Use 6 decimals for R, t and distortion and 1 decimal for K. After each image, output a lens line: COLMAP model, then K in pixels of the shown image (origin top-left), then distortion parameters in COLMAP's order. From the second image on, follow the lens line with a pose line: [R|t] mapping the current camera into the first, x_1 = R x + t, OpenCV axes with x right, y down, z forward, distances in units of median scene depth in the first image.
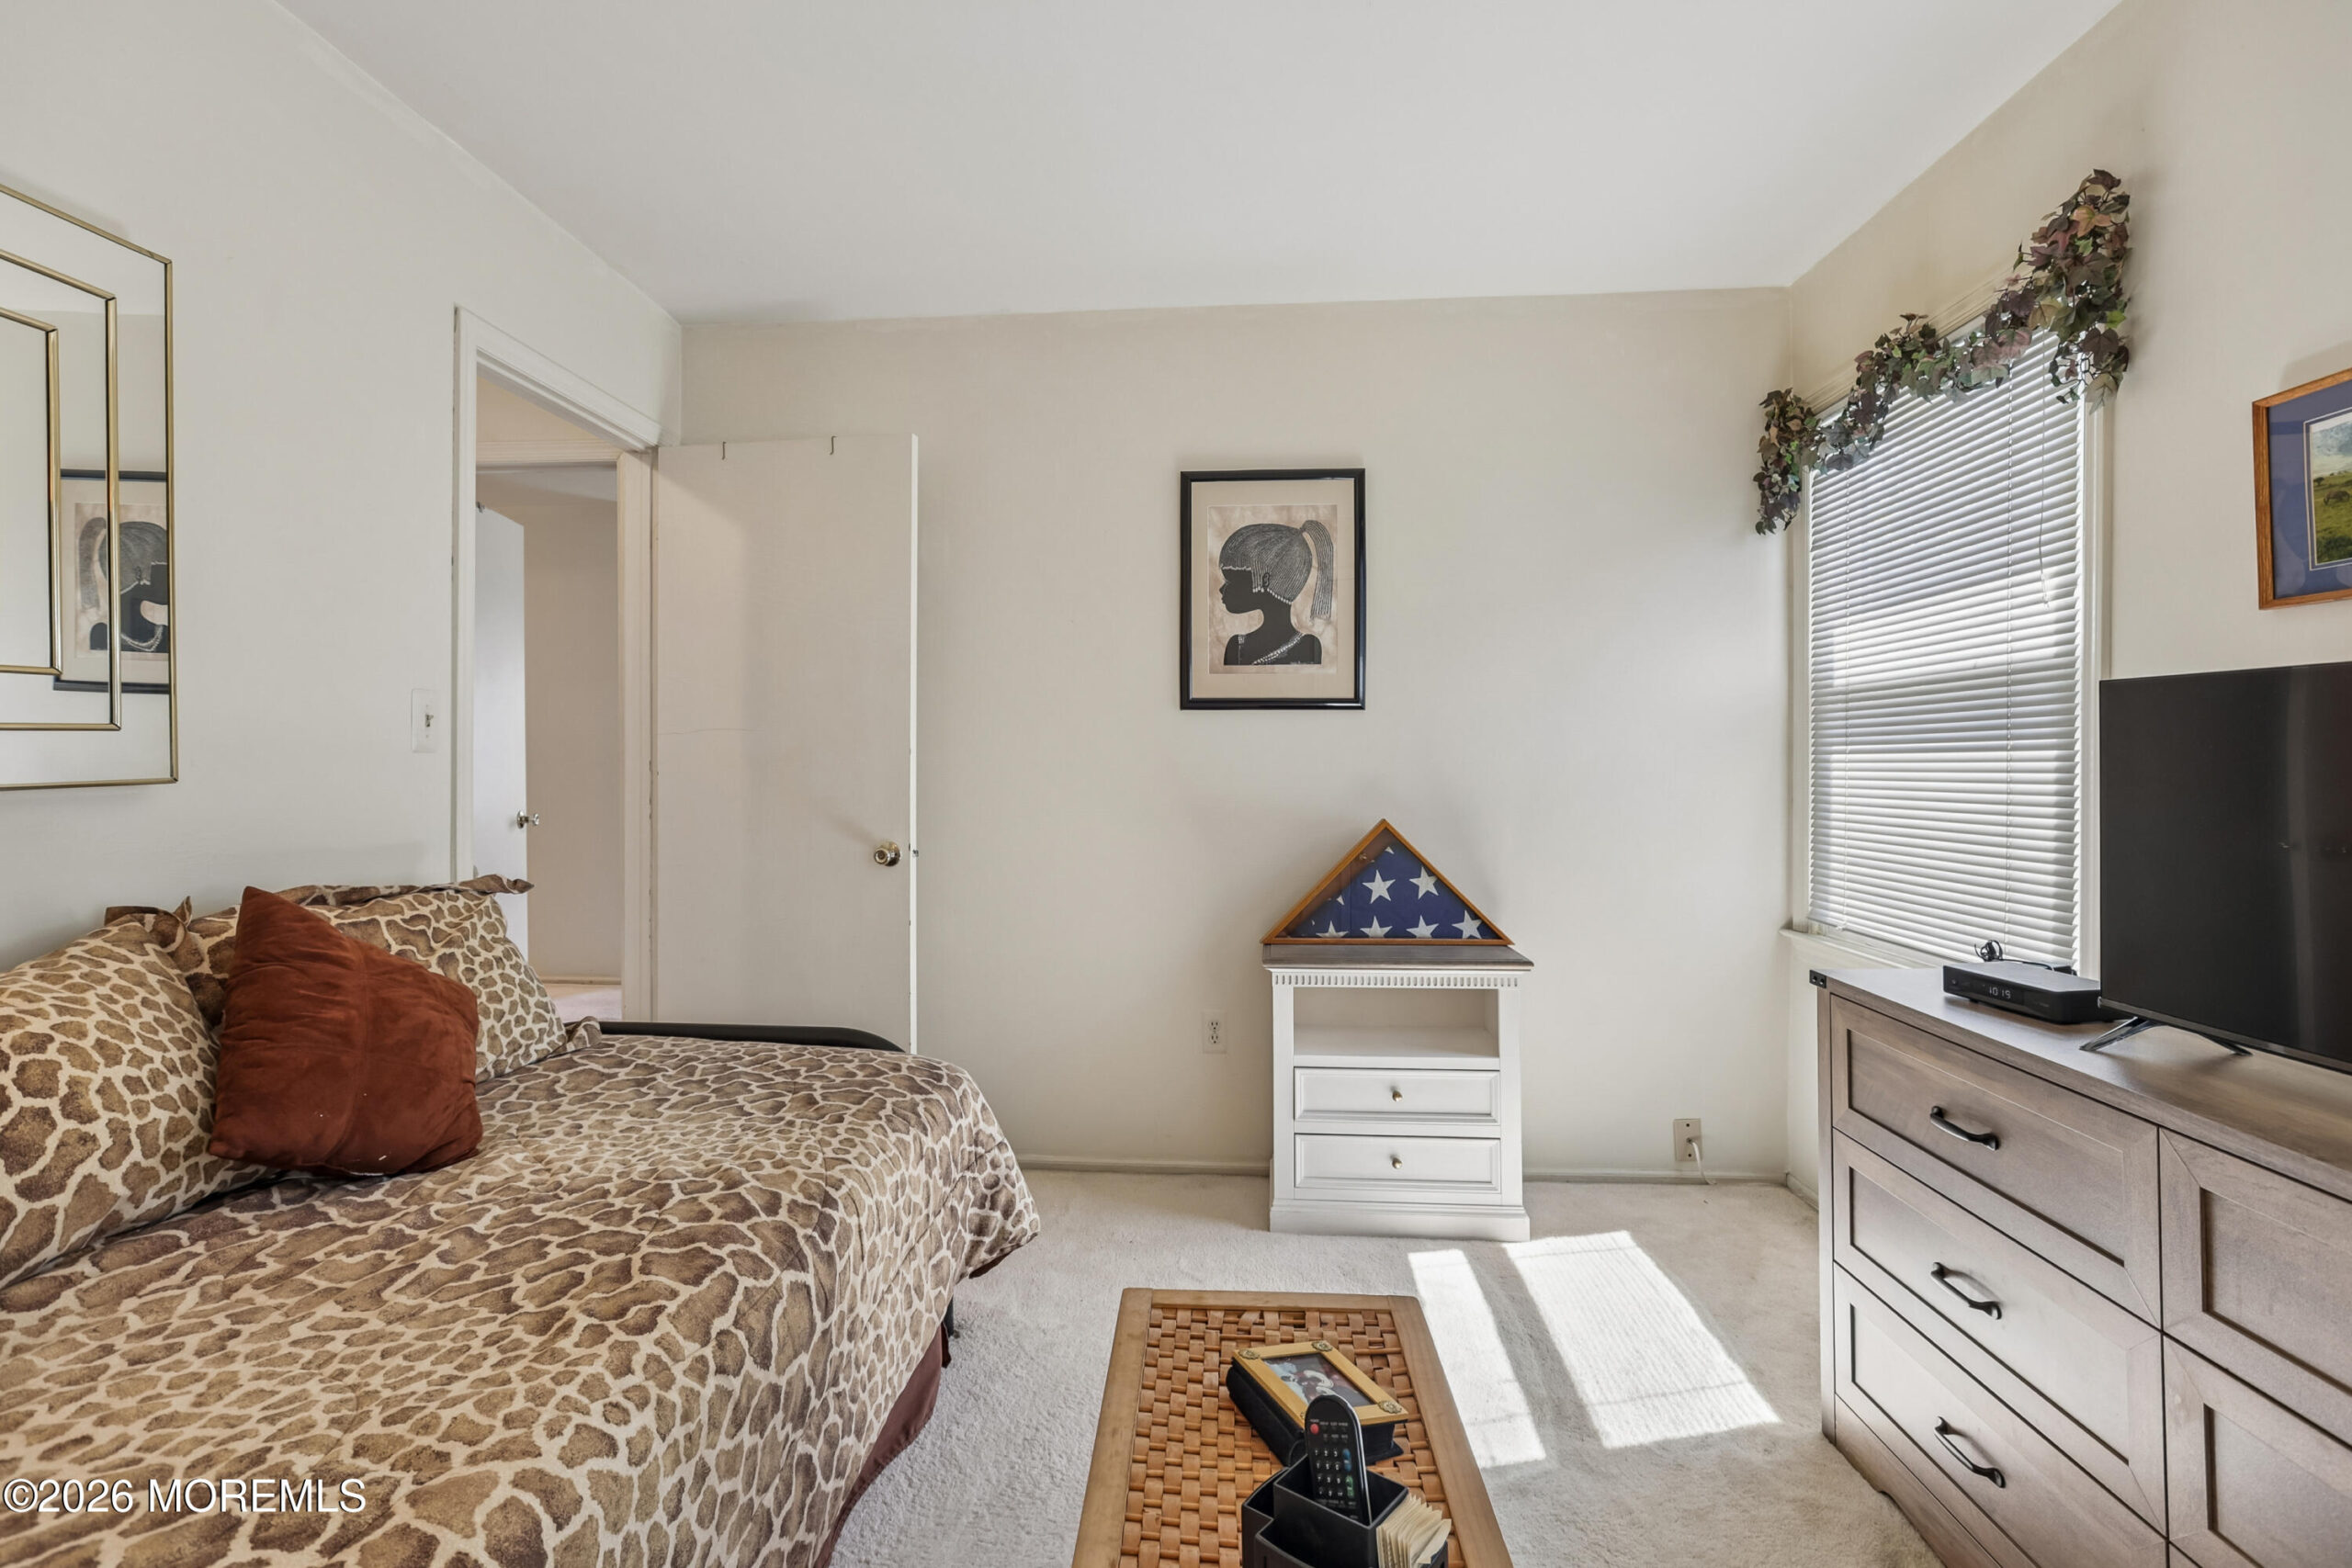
lens RADIAL K [[1079.4, 0, 1177.2], [0, 1079.4, 757.6], [0, 0, 1]] dist [-0.028772, 0.018843]
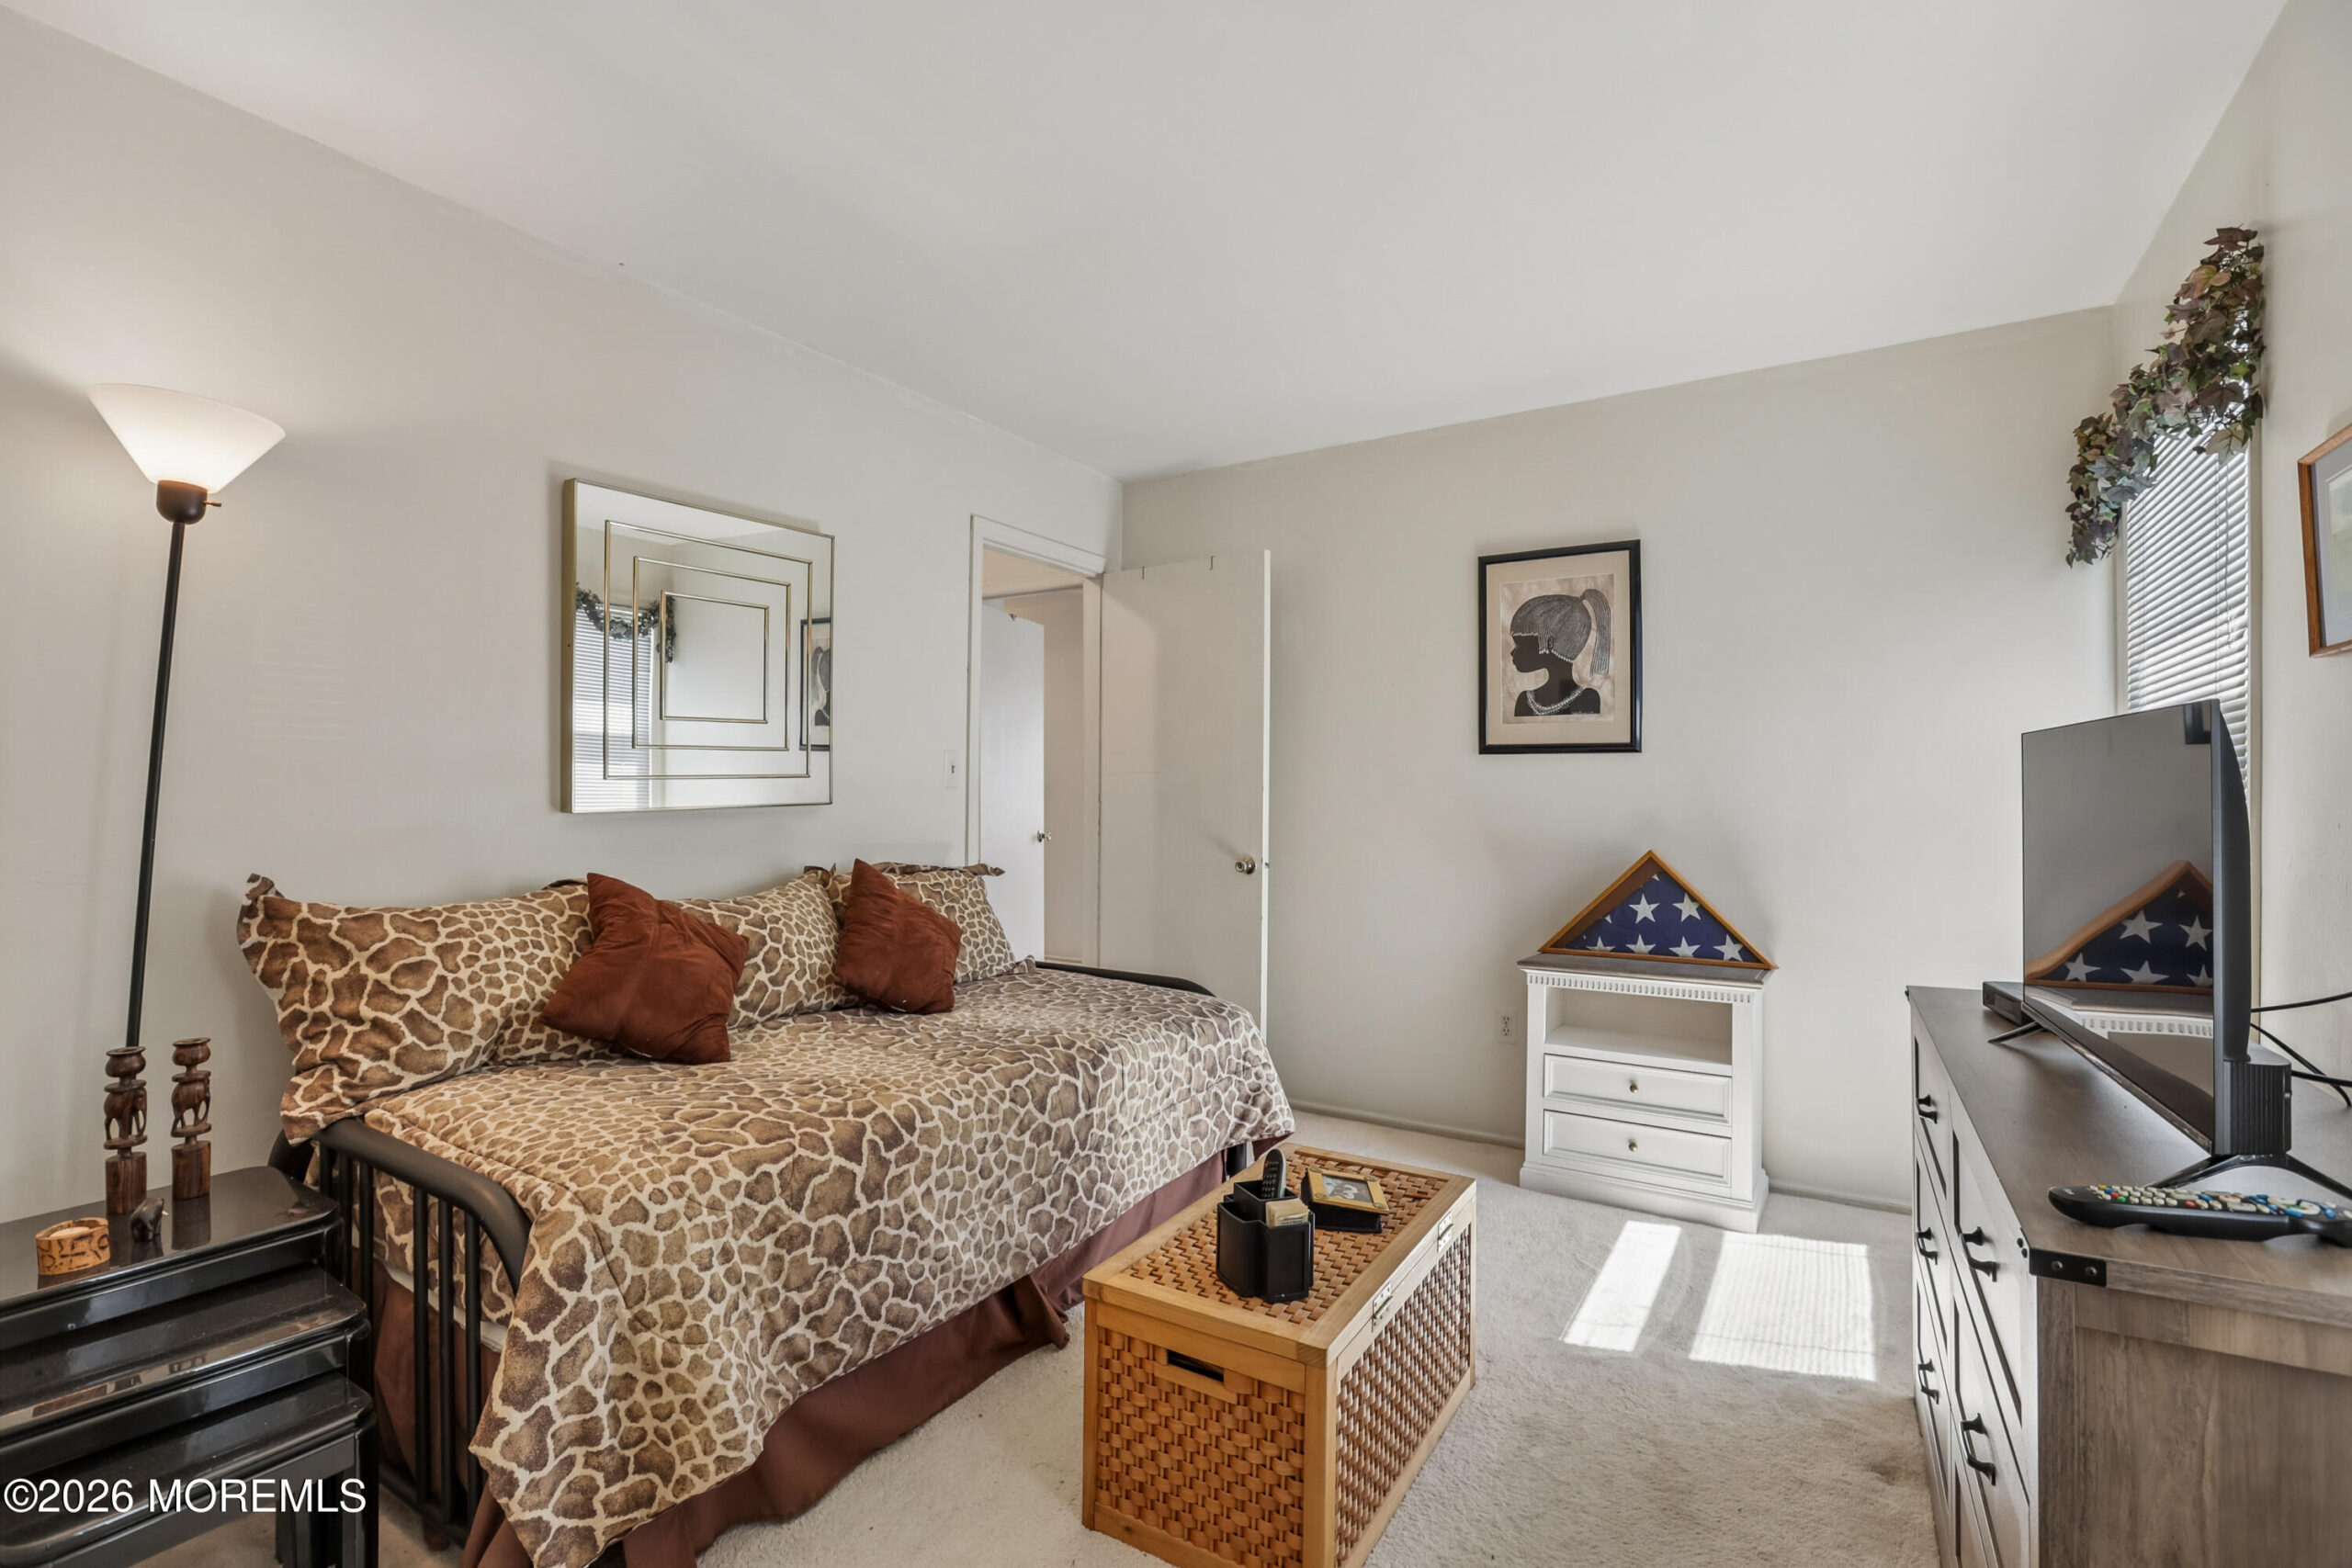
lens RADIAL K [[1060.9, 0, 1159.2], [0, 1060.9, 766.7], [0, 0, 1]] dist [-0.043678, 0.017487]
pose [[0.881043, -0.006605, -0.472991, 0.297849], [-0.004361, 0.999747, -0.022084, -0.003735], [0.473017, 0.021520, 0.880790, -0.247119]]
